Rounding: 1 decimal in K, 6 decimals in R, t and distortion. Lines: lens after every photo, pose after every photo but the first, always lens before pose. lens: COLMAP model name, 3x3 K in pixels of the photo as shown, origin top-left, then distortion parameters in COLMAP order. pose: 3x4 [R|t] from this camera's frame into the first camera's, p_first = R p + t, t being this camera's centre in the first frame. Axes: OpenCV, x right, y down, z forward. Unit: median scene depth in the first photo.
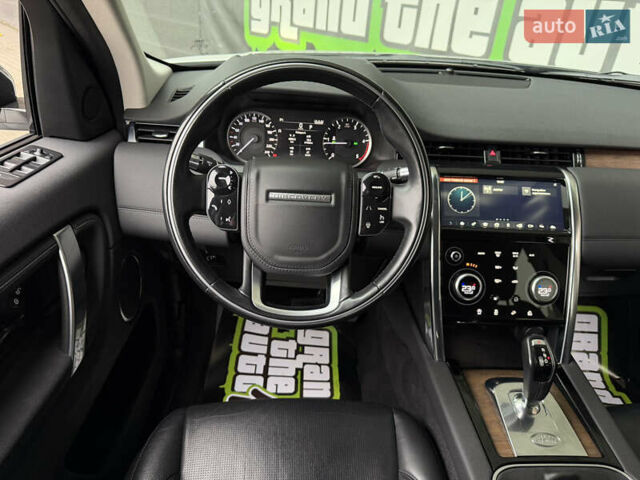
lens RADIAL K [[456.4, 0, 320.0], [0, 456.4, 240.0], [0, 0, 1]] dist [0.001886, -0.002354]
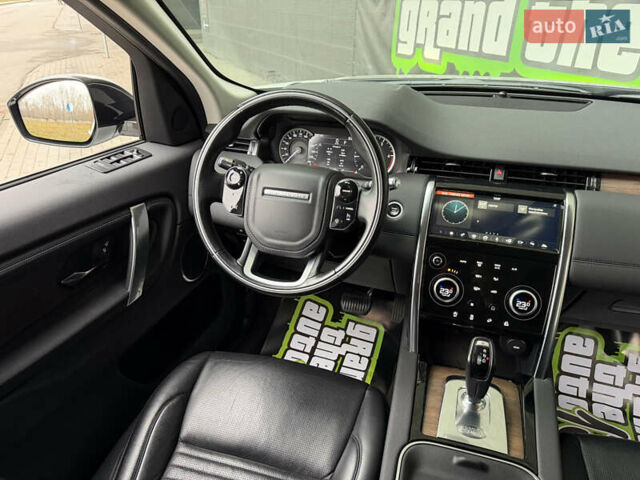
lens RADIAL K [[449.9, 0, 320.0], [0, 449.9, 240.0], [0, 0, 1]] dist [0.040934, -0.044857]
pose [[0.939998, 0.105368, -0.324501, 0.359336], [-0.116097, 0.993142, -0.013823, 0.031477], [0.320819, 0.050668, 0.945784, -0.130670]]
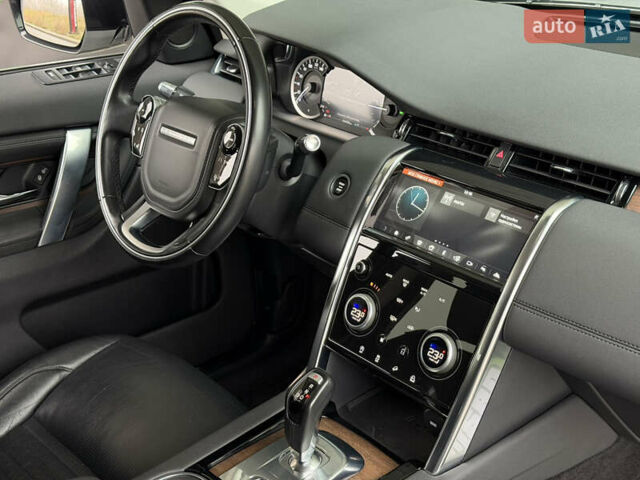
lens RADIAL K [[903.9, 0, 320.0], [0, 903.9, 240.0], [0, 0, 1]] dist [0.106598, -0.001552]
pose [[0.619913, 0.257549, -0.741199, 1.279016], [-0.311087, 0.947861, 0.069177, -0.085500], [0.720370, 0.187694, 0.667711, -0.050603]]
